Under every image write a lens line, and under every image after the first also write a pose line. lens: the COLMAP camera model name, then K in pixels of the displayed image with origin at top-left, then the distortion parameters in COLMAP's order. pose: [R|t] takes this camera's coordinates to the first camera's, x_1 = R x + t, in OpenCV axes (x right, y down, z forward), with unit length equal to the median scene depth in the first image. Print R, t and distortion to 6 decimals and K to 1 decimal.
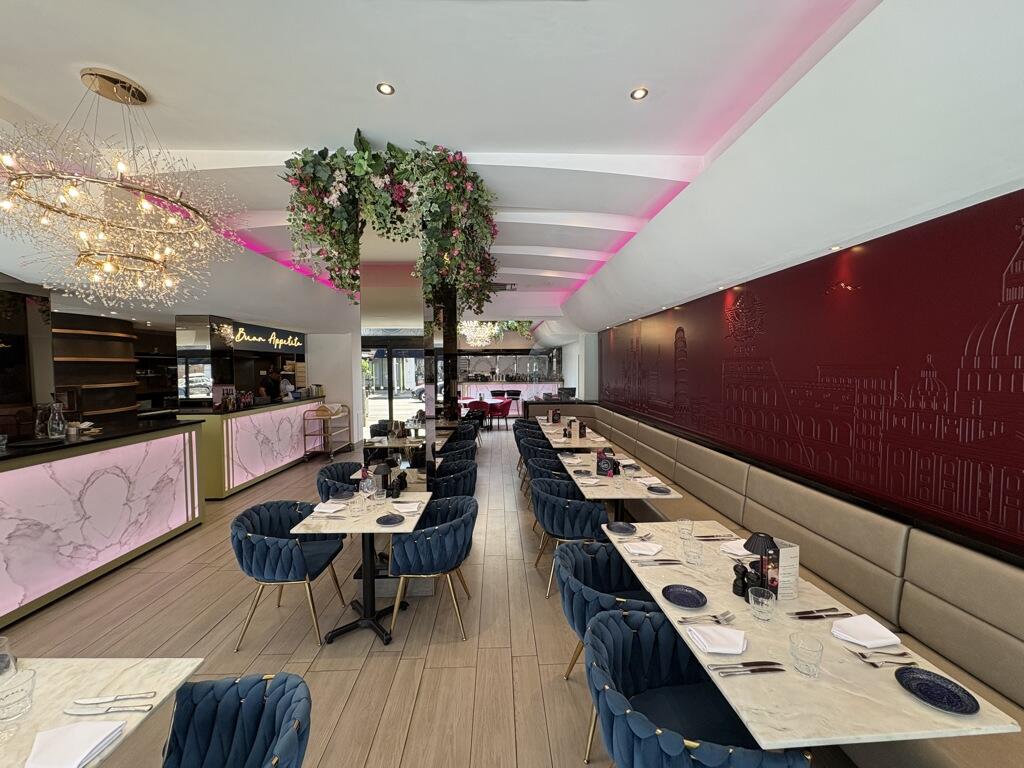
lens RADIAL K [[406.3, 0, 513.5], [0, 406.3, 385.1], [0, 0, 1]] dist [-0.001320, 0.000009]
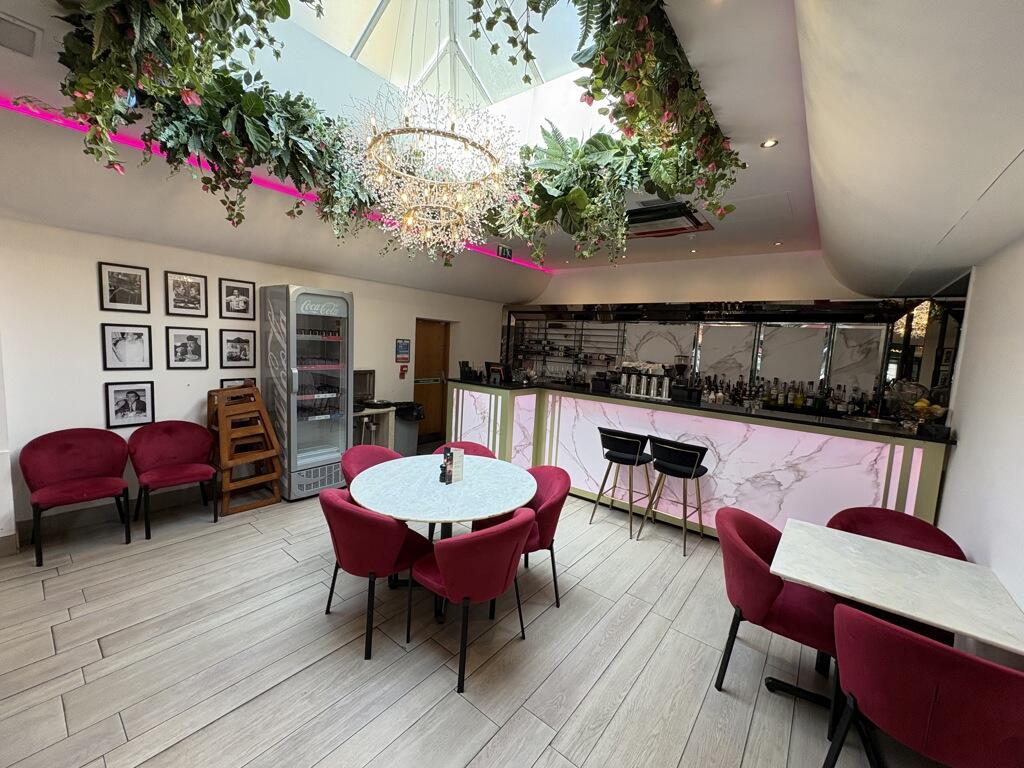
lens RADIAL K [[406.3, 0, 514.3], [0, 406.3, 383.8], [0, 0, 1]] dist [-0.001320, 0.000009]
pose [[0.757956, 0.108778, -0.643172, 0.086180], [-0.086670, 0.994050, 0.065984, -0.033429], [0.646522, 0.005731, 0.762874, 0.711797]]
